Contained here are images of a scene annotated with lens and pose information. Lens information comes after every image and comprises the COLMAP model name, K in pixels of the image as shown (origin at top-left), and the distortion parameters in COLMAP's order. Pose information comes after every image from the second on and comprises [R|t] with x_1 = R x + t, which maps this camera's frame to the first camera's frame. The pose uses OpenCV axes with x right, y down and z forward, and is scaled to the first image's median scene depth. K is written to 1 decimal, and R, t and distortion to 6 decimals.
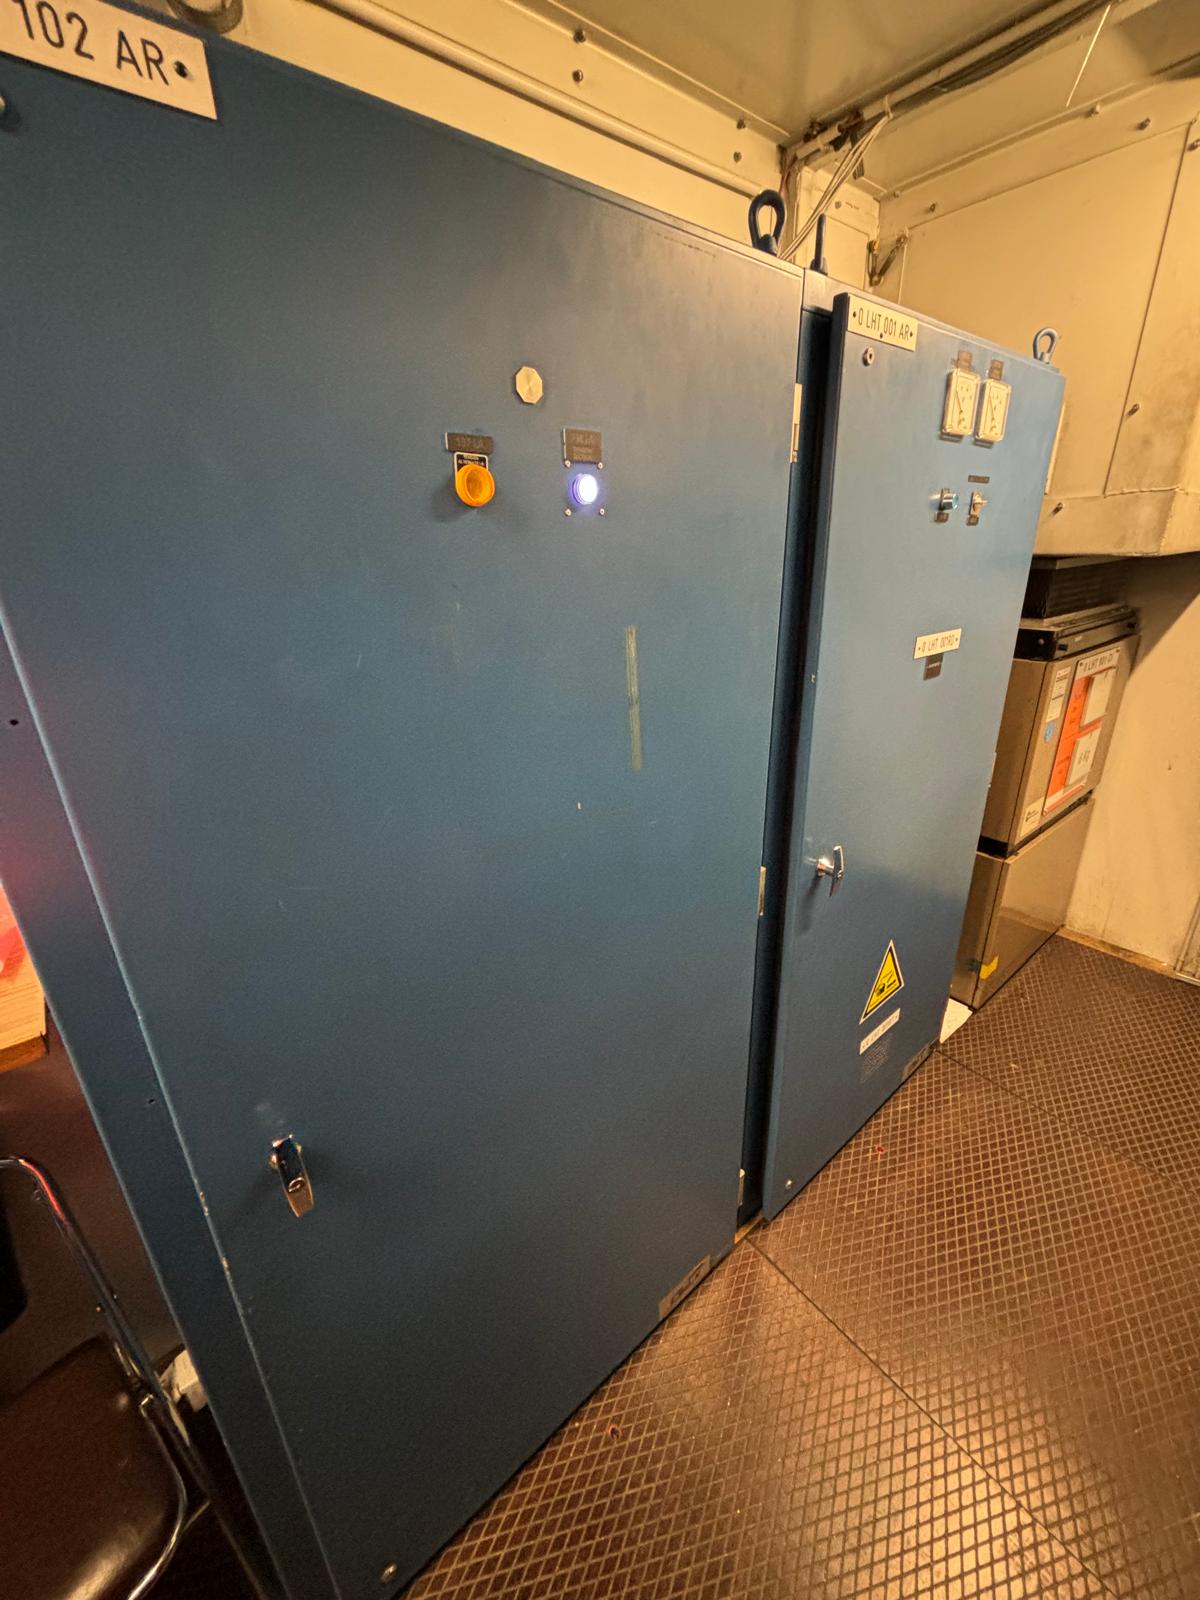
lens RADIAL K [[647.9, 0, 606.9], [0, 647.9, 799.8], [0, 0, 1]] dist [-0.000031, 0.000654]
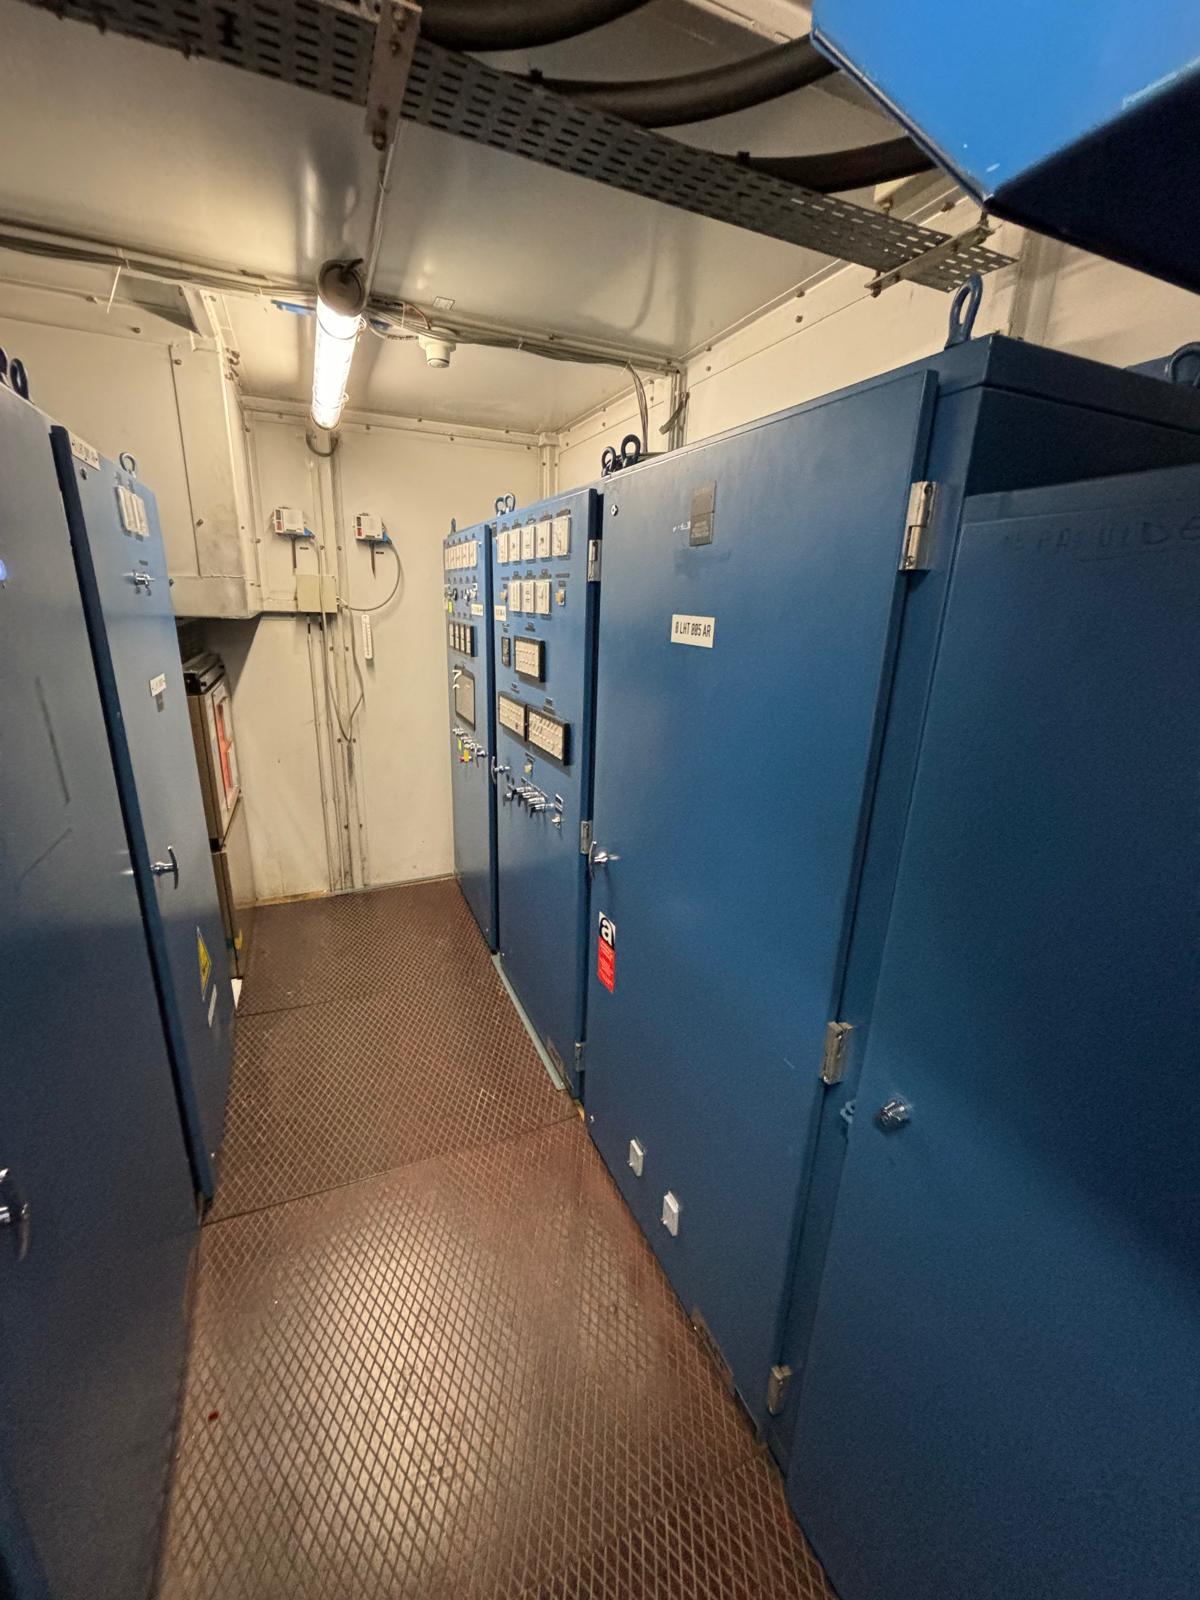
lens RADIAL K [[647.9, 0, 606.9], [0, 647.9, 799.8], [0, 0, 1]] dist [-0.000031, 0.000654]
pose [[0.259743, -0.241491, 0.934995, -0.360652], [0.308789, 0.938162, 0.156527, 0.034019], [-0.914977, 0.248060, 0.318251, -0.117760]]
